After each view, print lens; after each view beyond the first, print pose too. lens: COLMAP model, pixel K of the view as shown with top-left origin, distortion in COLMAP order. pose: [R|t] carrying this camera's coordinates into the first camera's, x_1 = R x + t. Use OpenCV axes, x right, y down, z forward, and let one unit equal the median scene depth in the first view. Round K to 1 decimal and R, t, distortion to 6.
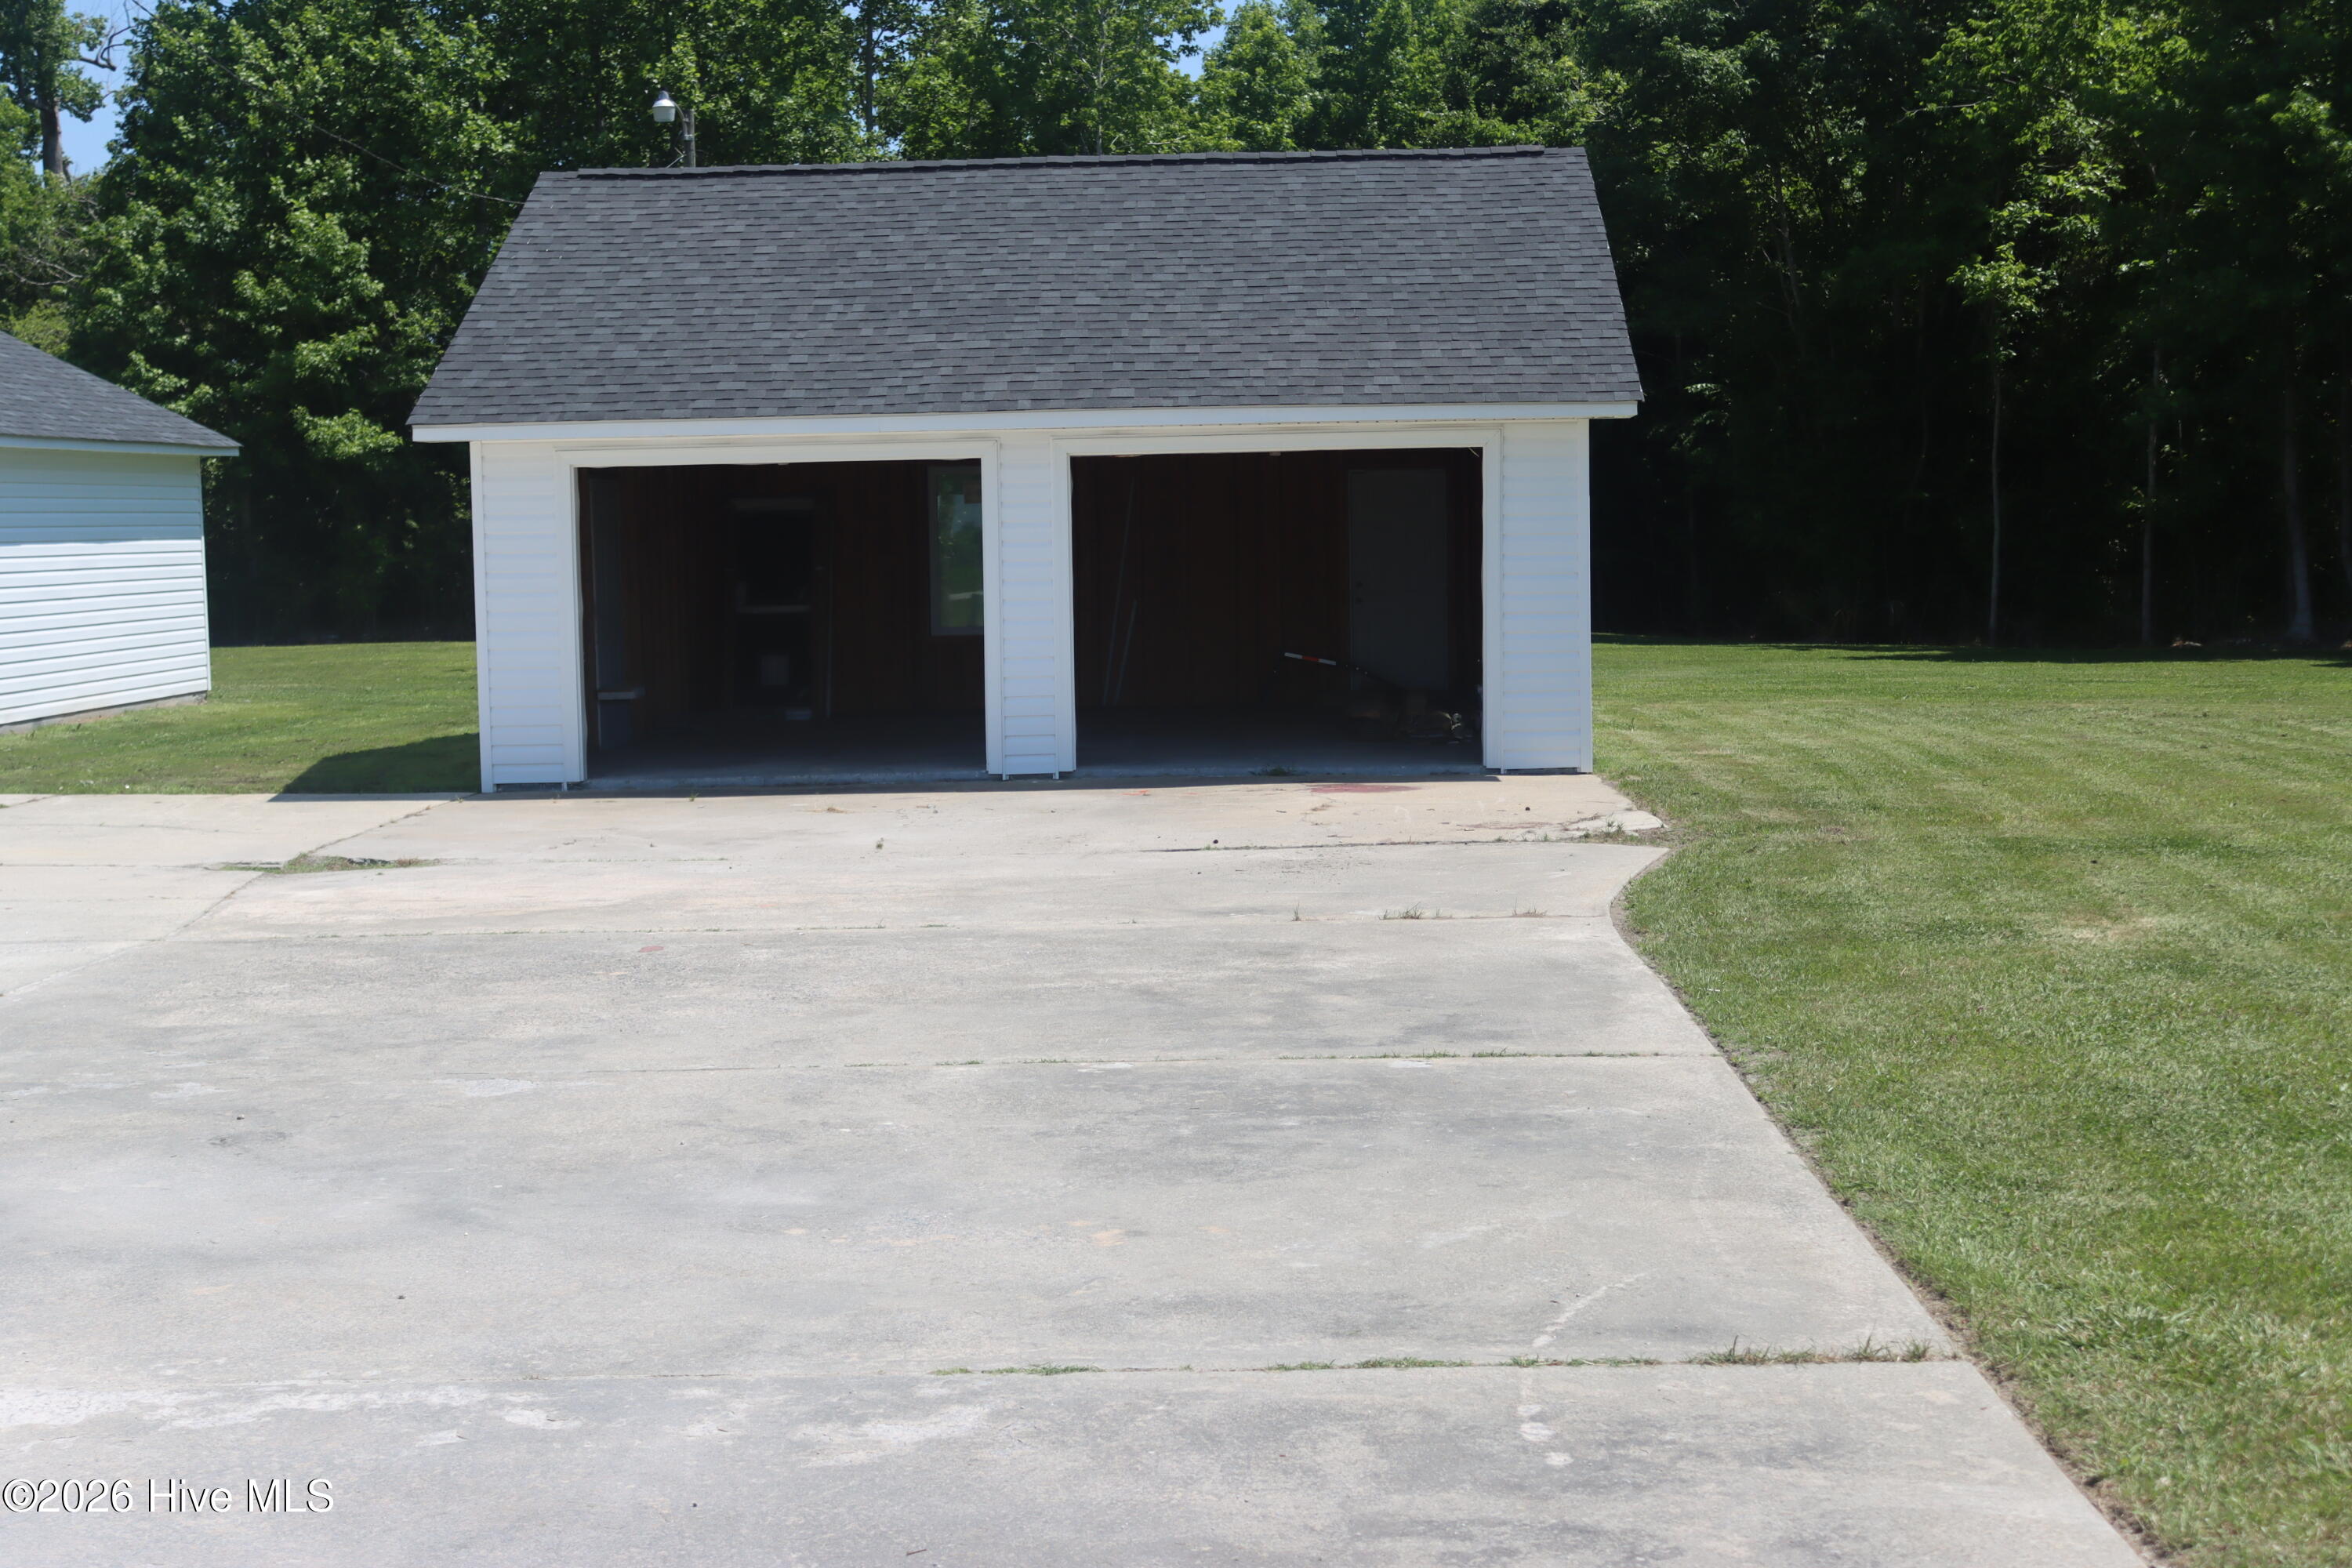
lens RADIAL K [[3232.5, 0, 1176.0], [0, 3232.5, 784.0], [0, 0, 1]] dist [-0.012850, -0.024699]
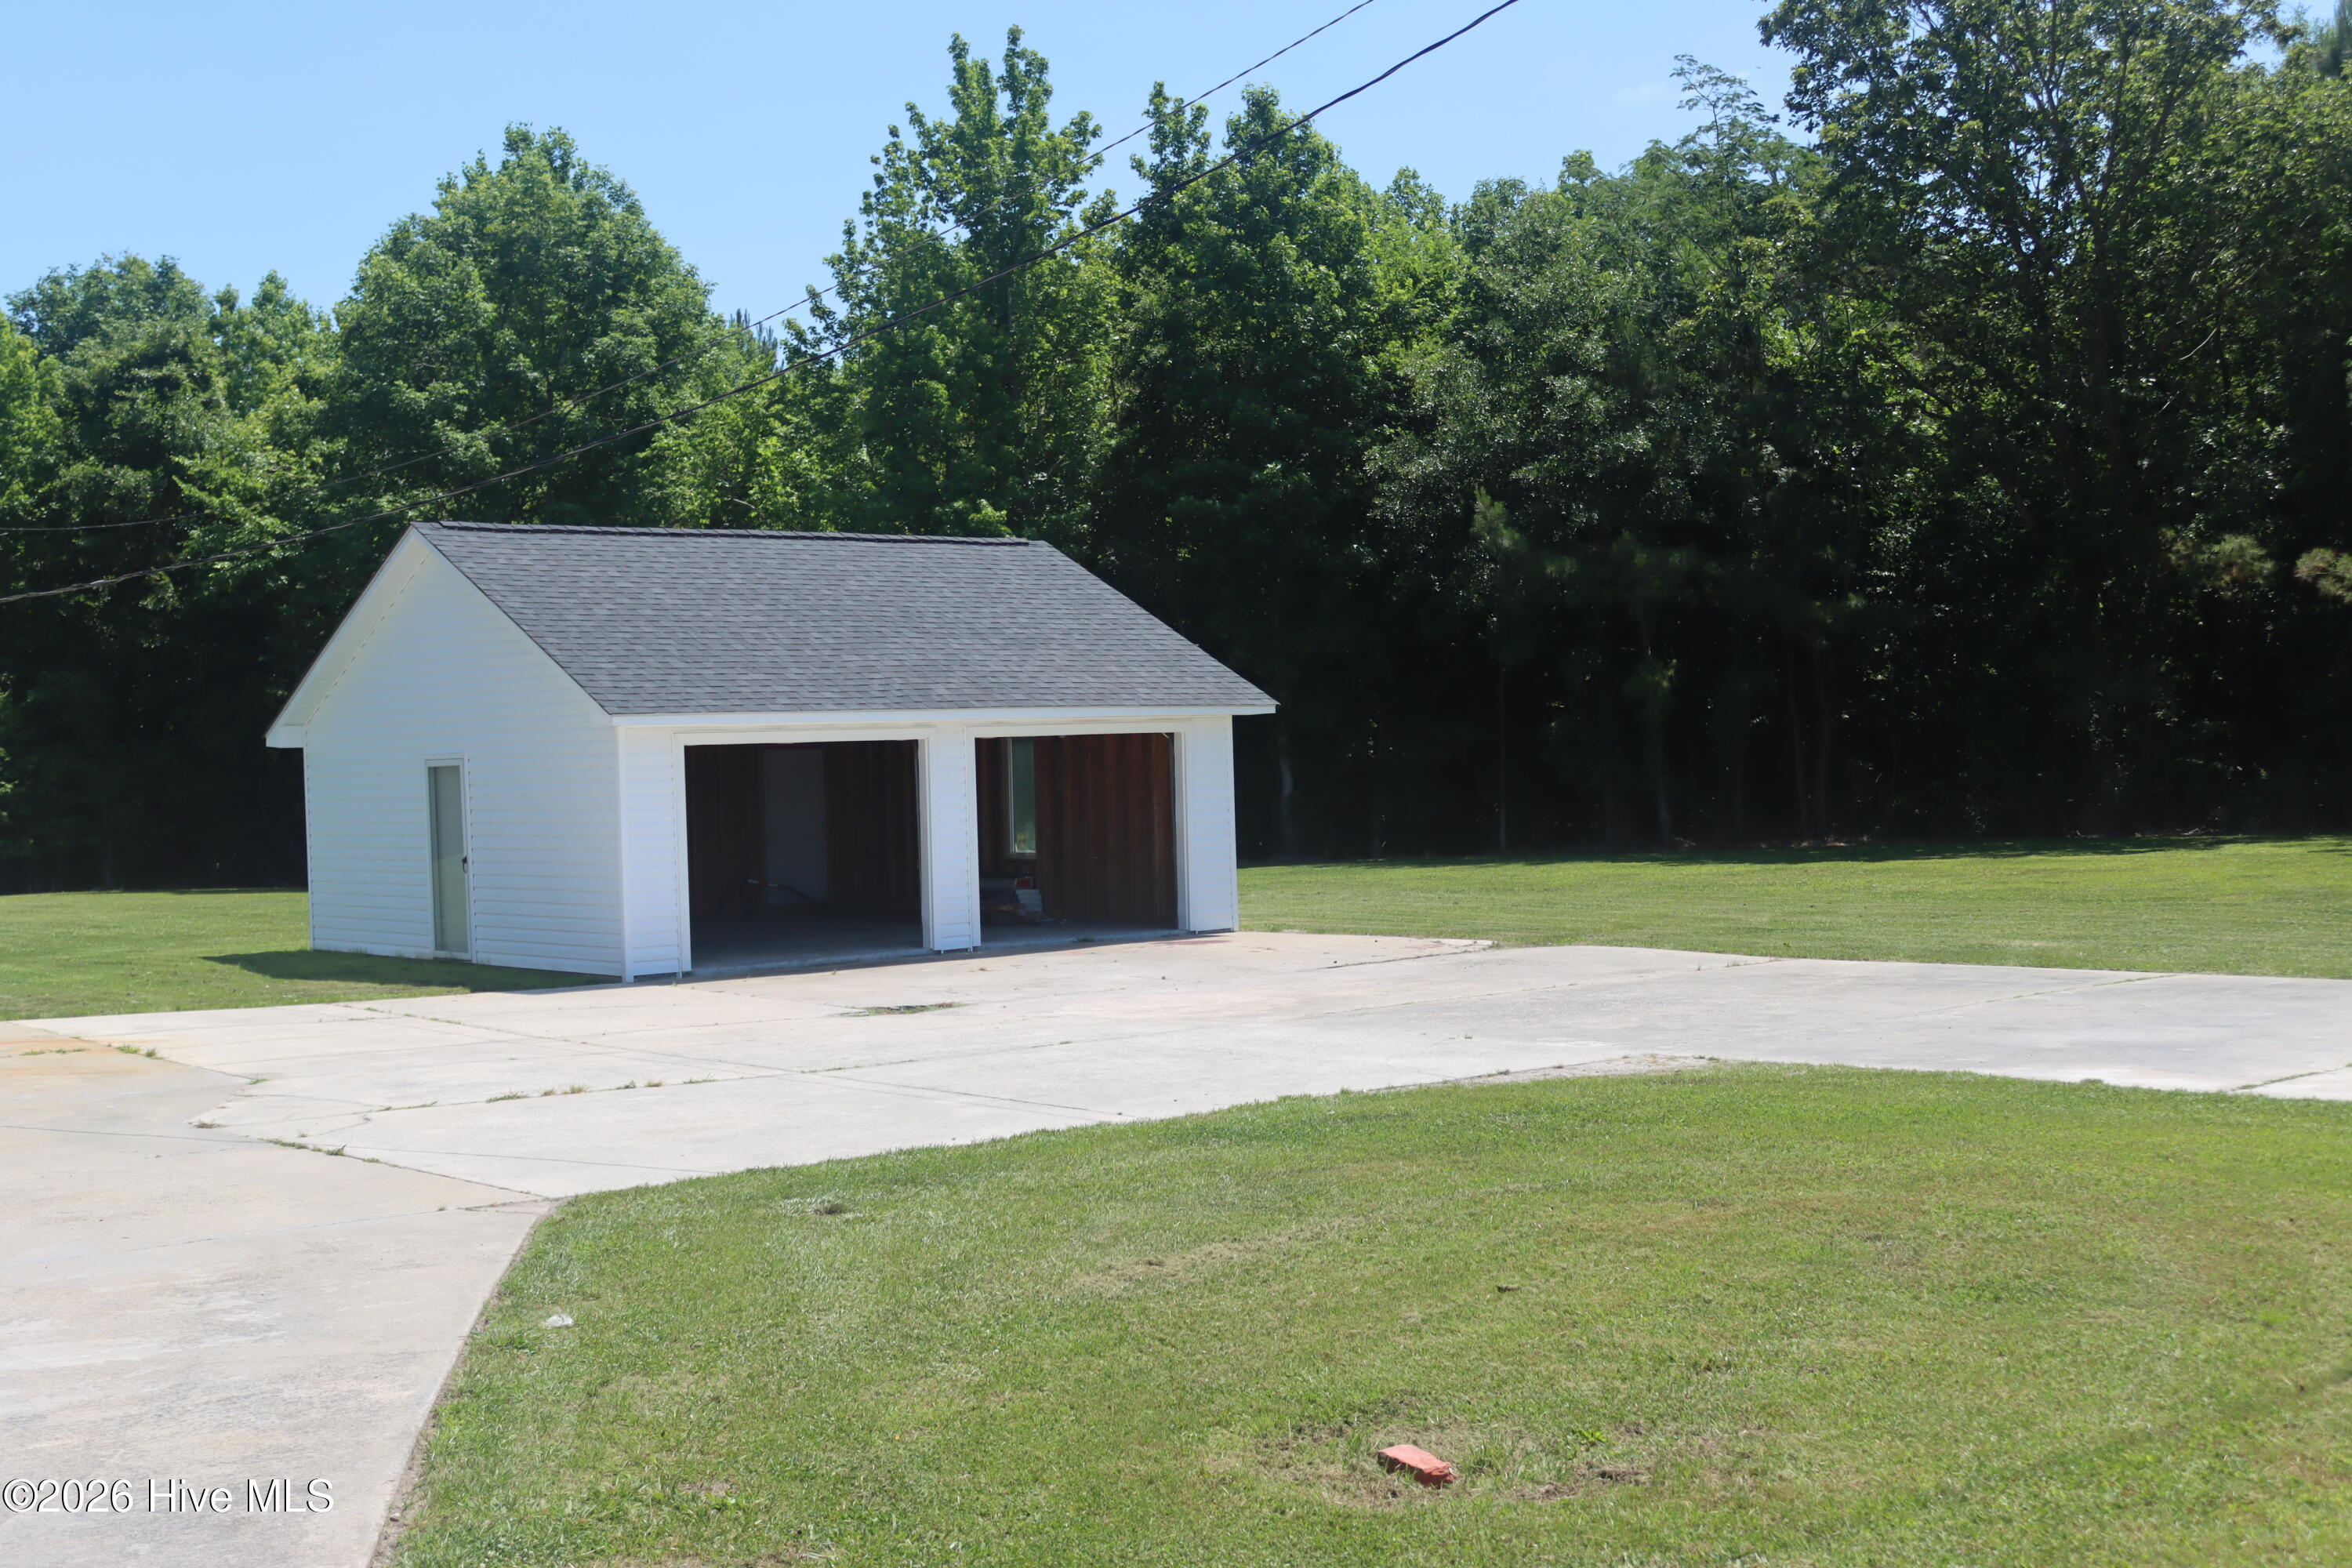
lens RADIAL K [[2775.4, 0, 1176.0], [0, 2775.4, 784.0], [0, 0, 1]] dist [-0.108834, 0.168894]
pose [[0.746683, -0.010161, 0.665103, -0.824833], [0.068965, 0.995677, -0.062213, 0.007669], [-0.661596, 0.092322, 0.744156, -0.029257]]
